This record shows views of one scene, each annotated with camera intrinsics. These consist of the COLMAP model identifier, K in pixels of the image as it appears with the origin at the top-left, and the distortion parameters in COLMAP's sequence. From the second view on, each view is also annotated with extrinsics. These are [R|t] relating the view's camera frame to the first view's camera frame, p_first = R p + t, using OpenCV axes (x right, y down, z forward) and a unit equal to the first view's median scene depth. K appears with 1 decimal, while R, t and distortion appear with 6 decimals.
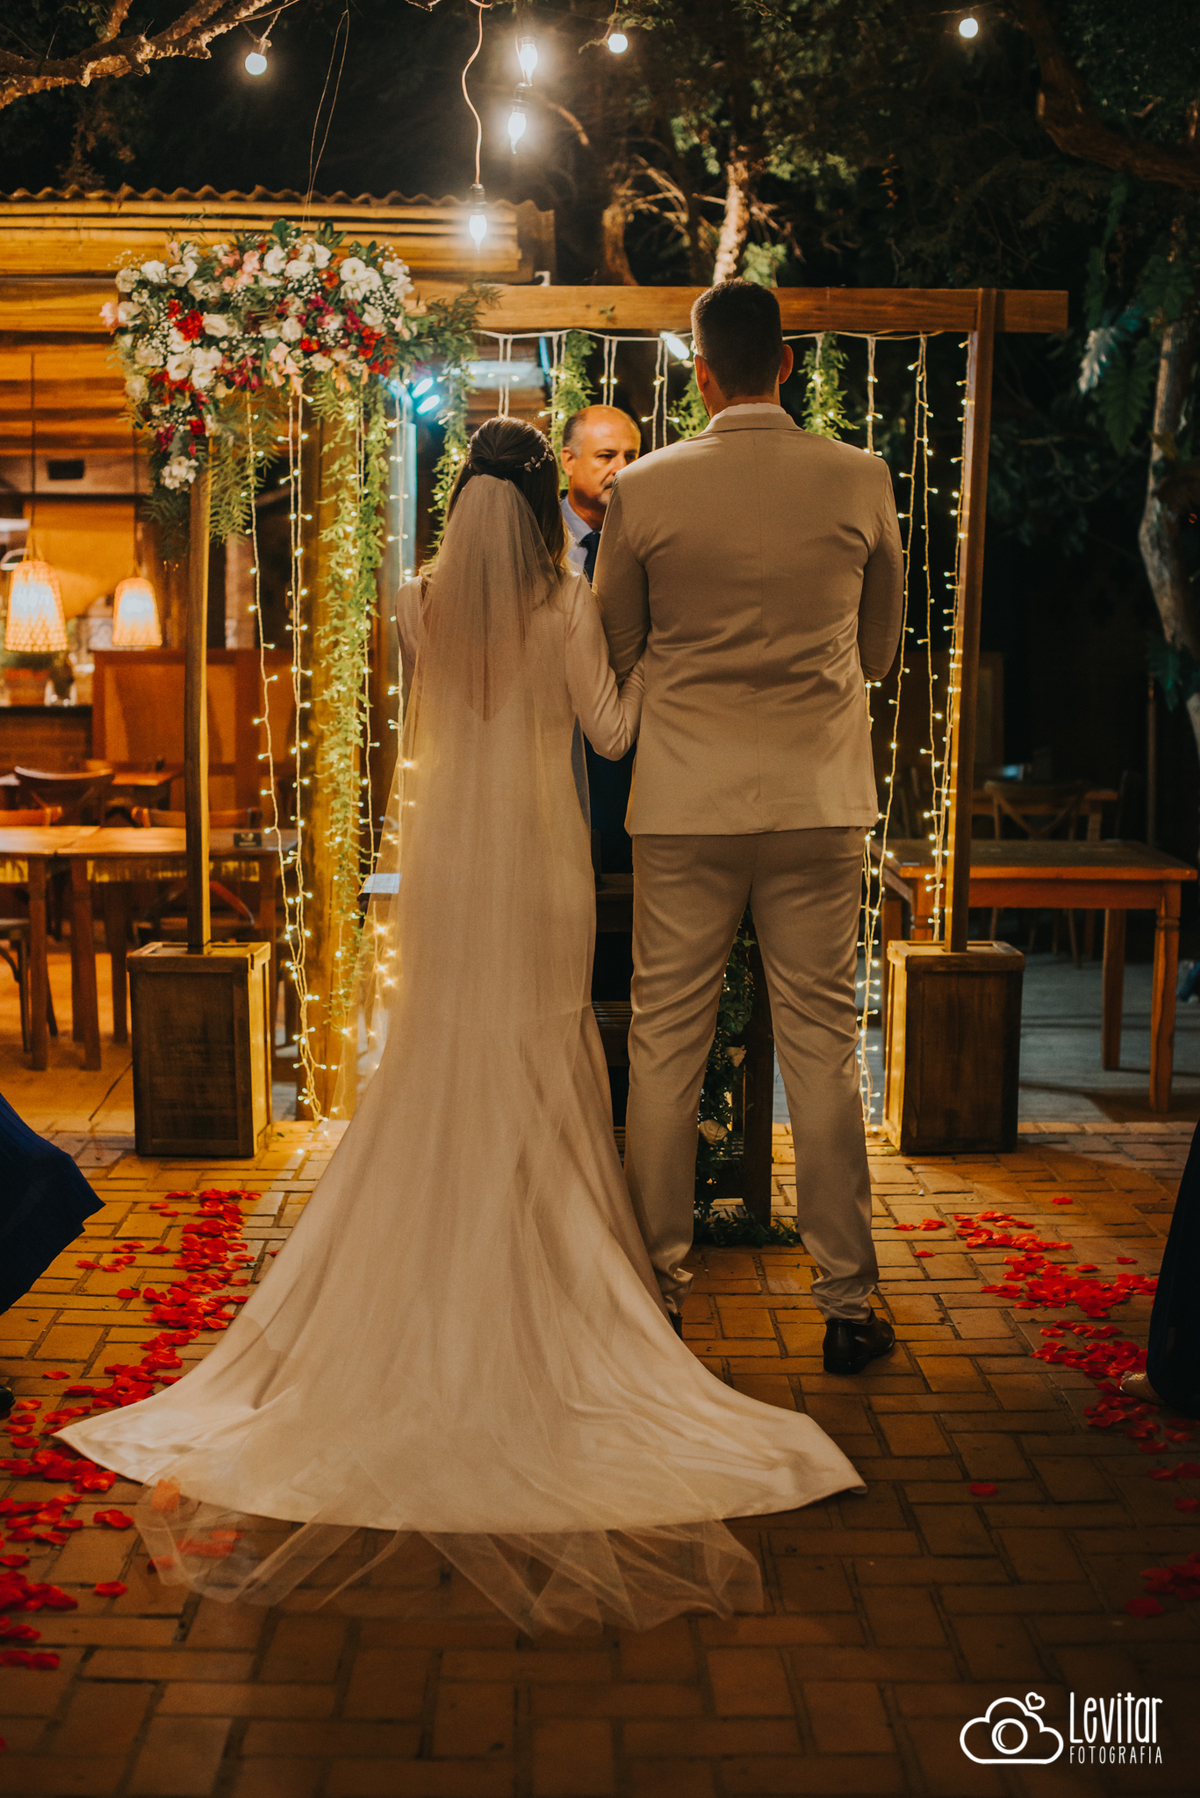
lens RADIAL K [[2585.8, 0, 593.1], [0, 2585.8, 897.7], [0, 0, 1]] dist [-0.127927, 0.000000]
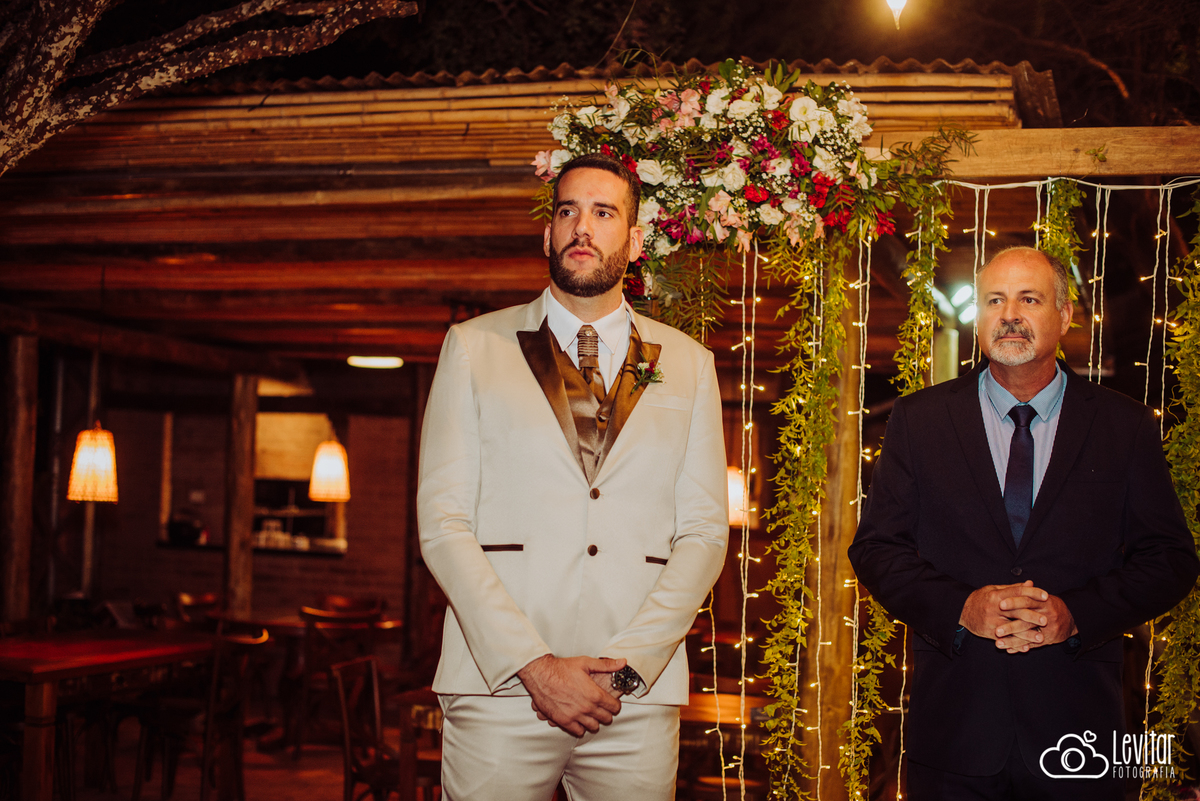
lens RADIAL K [[1725.8, 0, 609.1], [0, 1725.8, 395.5], [0, 0, 1]] dist [-0.127927, 0.000000]
pose [[0.949482, 0.011425, -0.313614, 0.030421], [-0.065736, 0.984408, -0.163157, -0.044453], [0.306860, 0.175531, 0.935428, 0.433774]]
